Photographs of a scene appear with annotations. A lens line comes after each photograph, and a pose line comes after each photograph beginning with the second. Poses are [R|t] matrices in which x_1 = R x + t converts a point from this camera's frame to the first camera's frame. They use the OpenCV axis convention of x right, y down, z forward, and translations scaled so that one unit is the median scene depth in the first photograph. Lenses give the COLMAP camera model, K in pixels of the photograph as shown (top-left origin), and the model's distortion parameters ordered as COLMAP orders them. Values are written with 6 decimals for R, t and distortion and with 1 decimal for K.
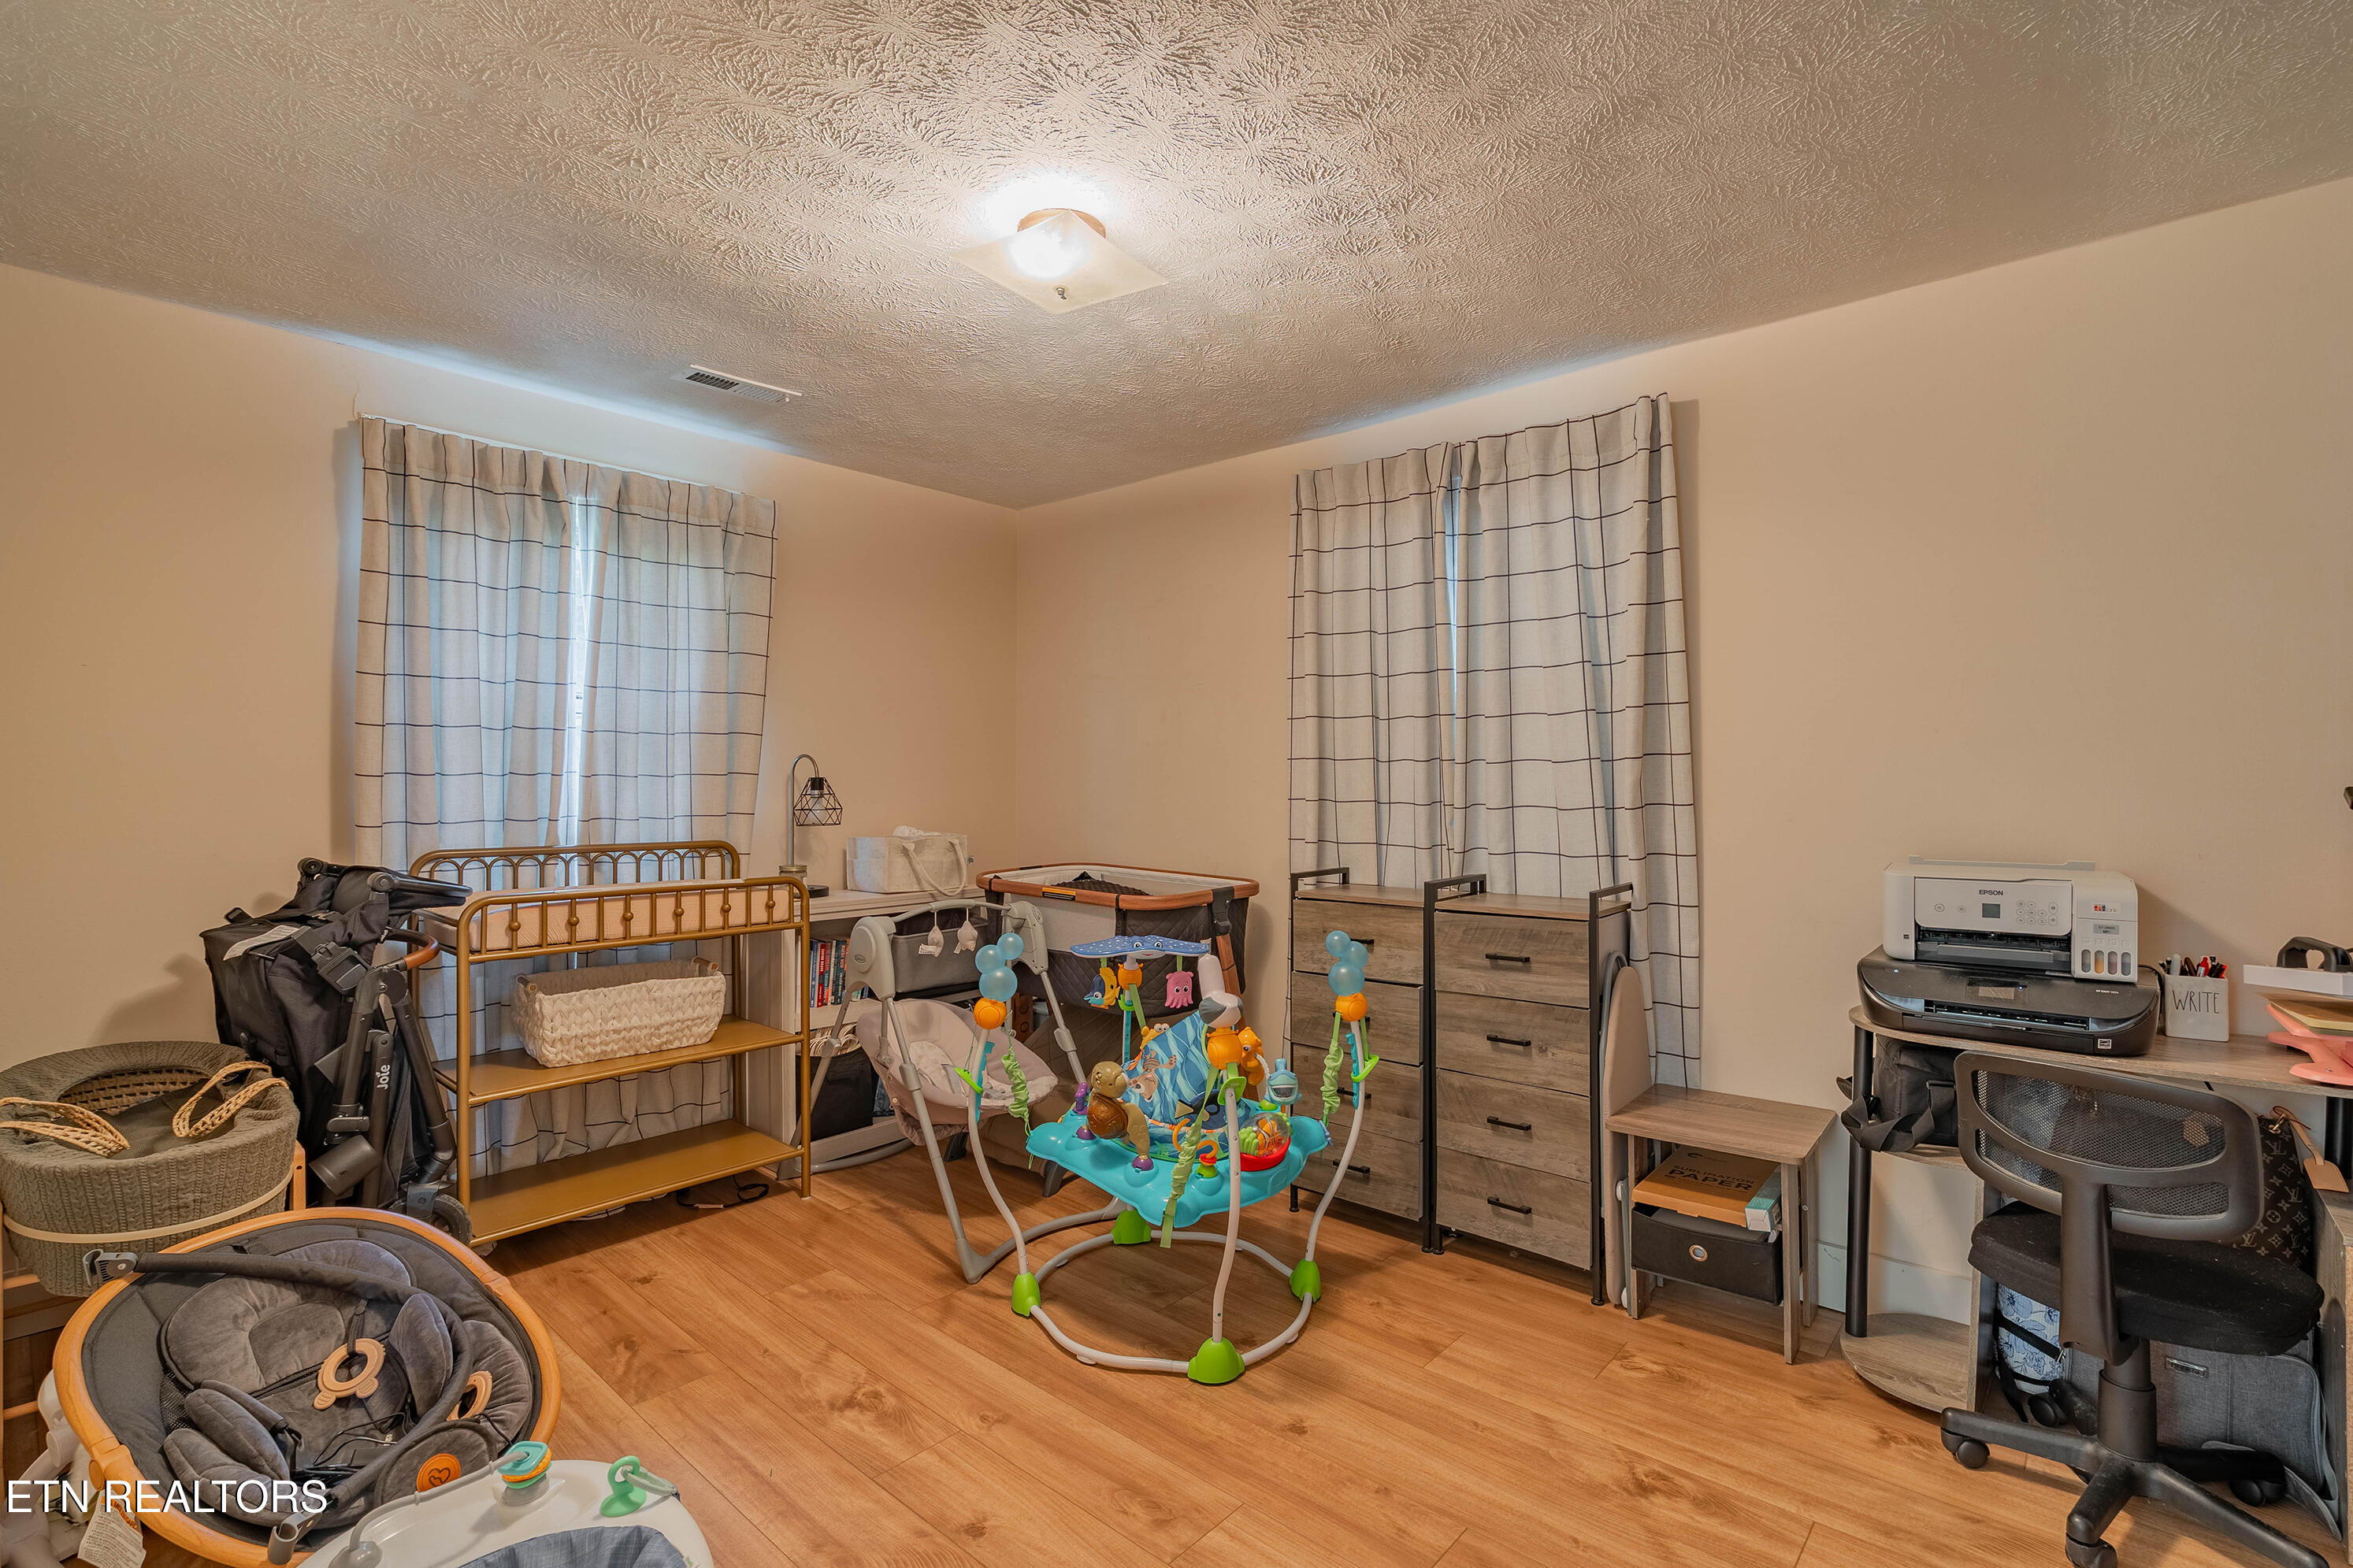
lens RADIAL K [[1082.8, 0, 1179.0], [0, 1082.8, 777.4], [0, 0, 1]] dist [-0.005719, 0.001681]
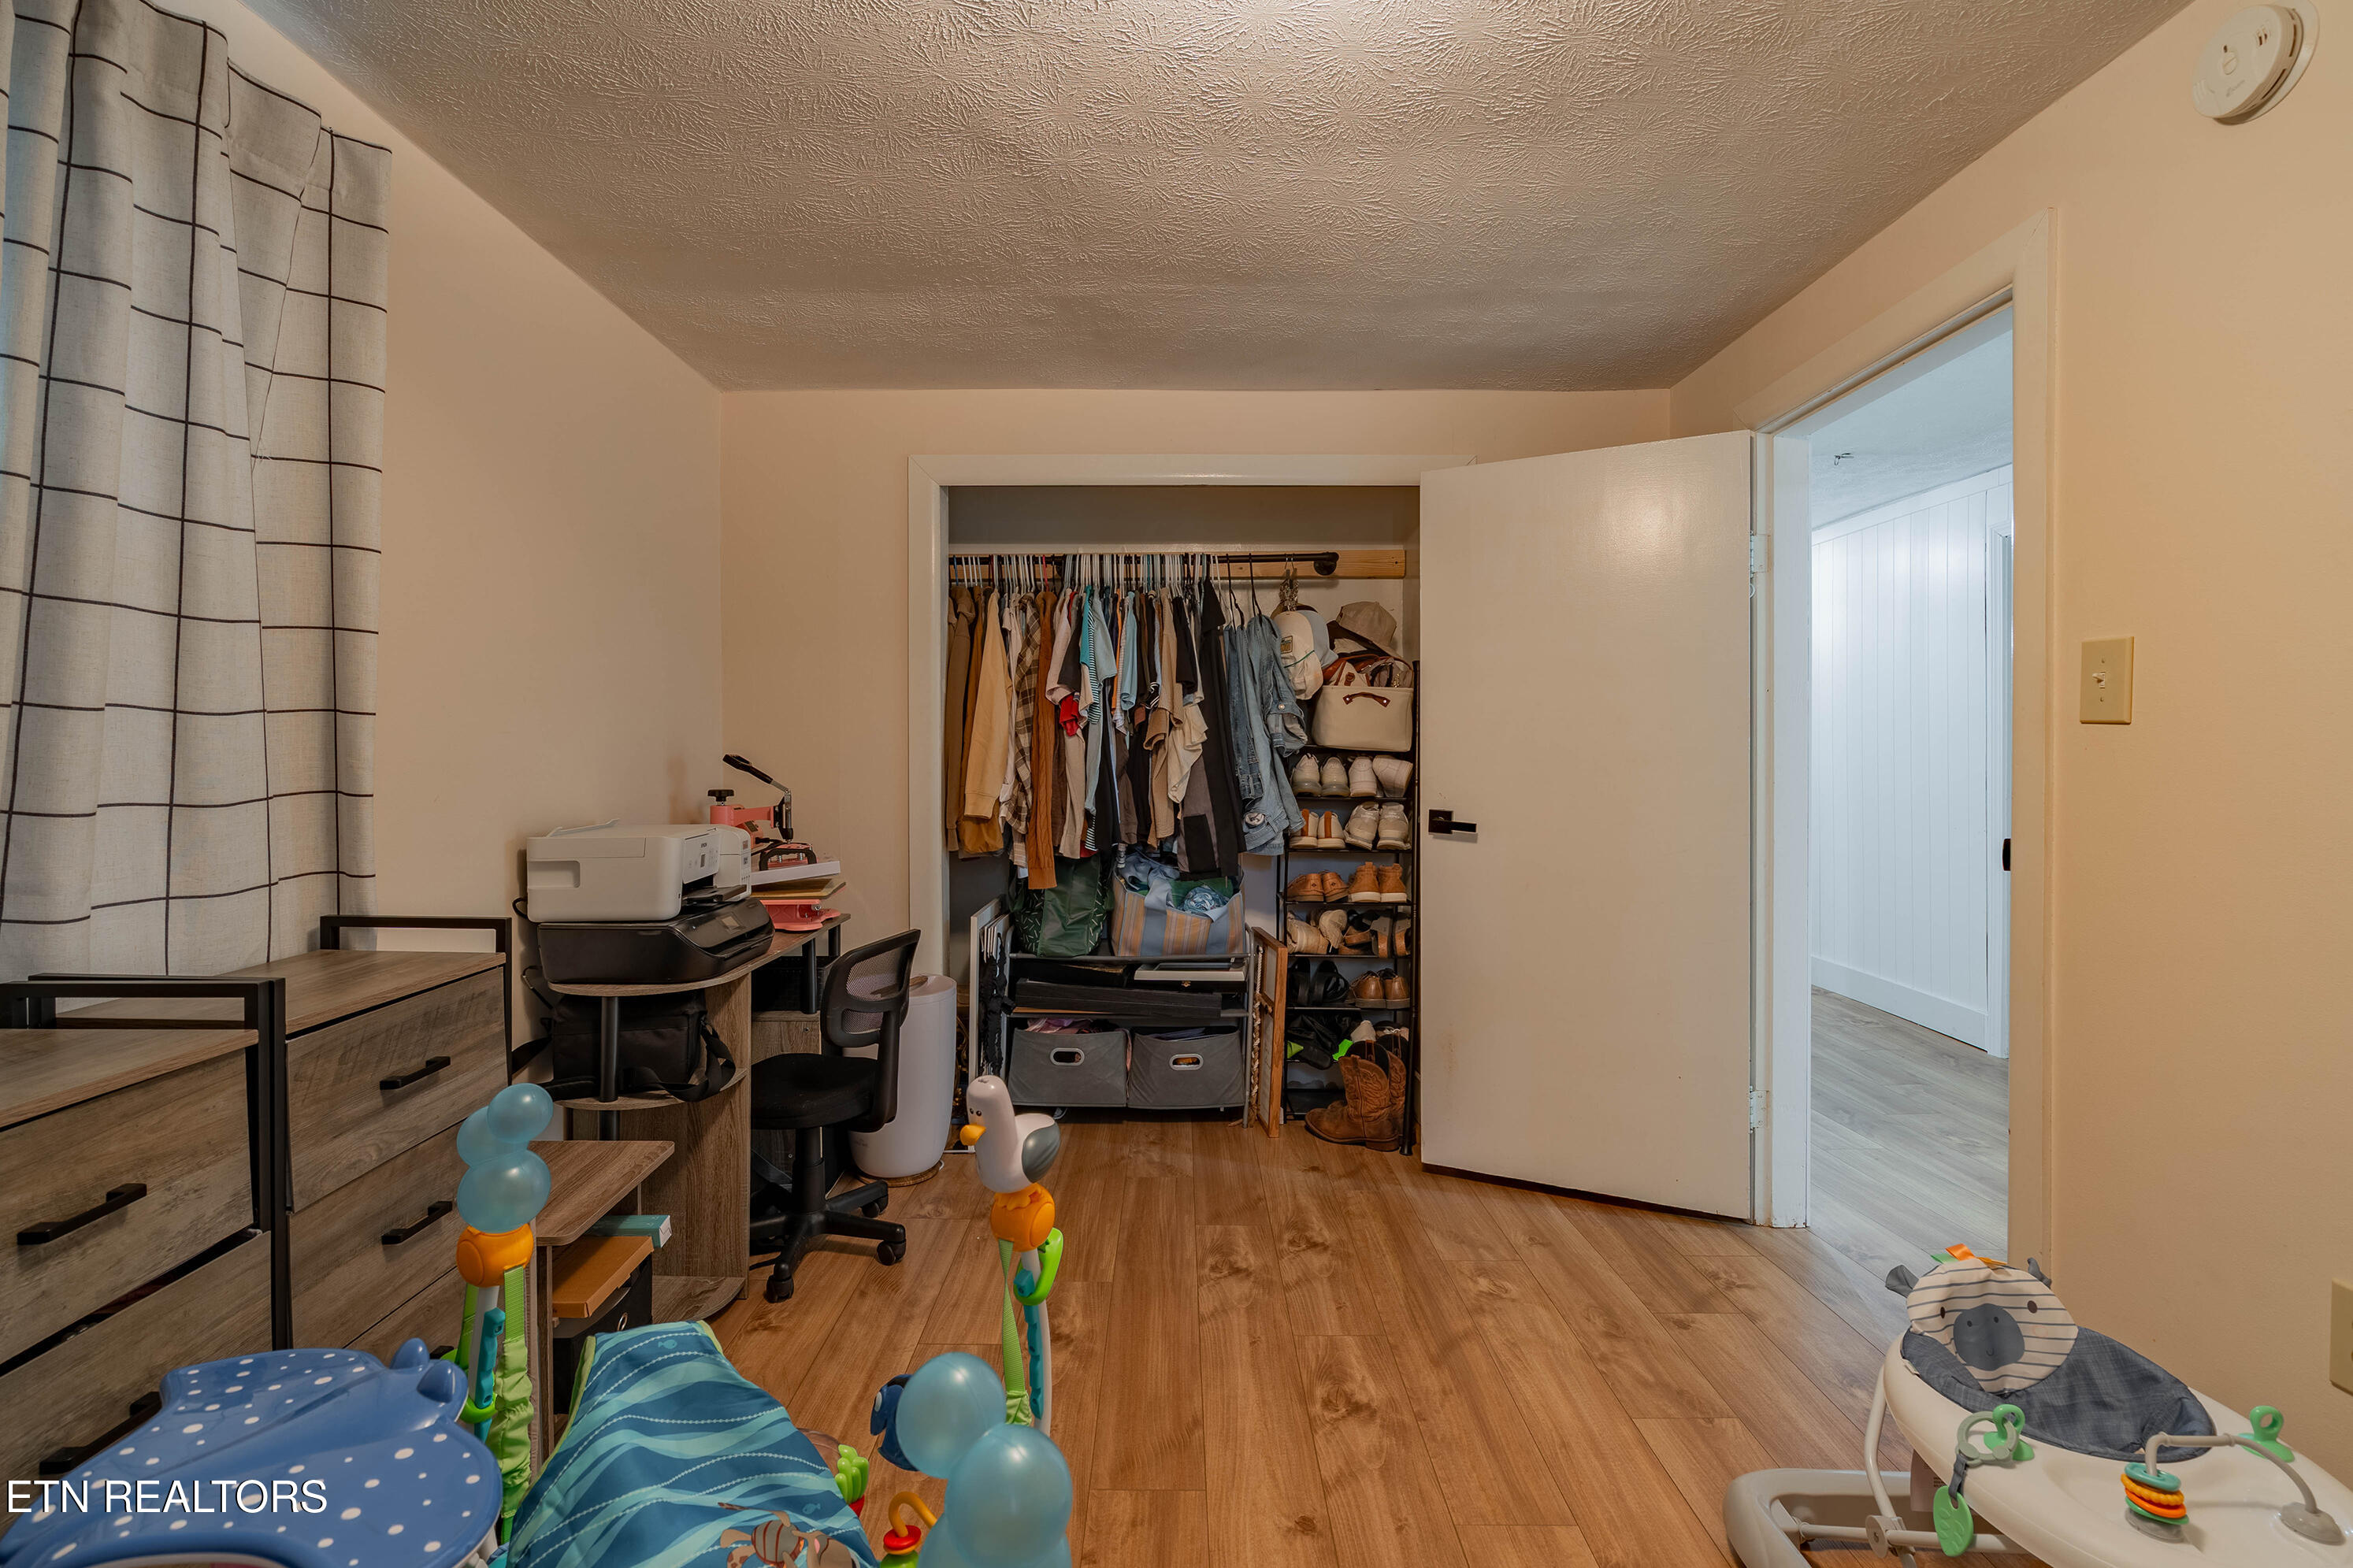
lens RADIAL K [[1082.8, 0, 1174.0], [0, 1082.8, 765.3], [0, 0, 1]] dist [-0.005719, 0.001681]
pose [[-0.661205, -0.015080, 0.750054, -0.344933], [-0.008664, 0.999885, 0.012465, 0.000962], [-0.750155, 0.001743, -0.661260, 1.034496]]
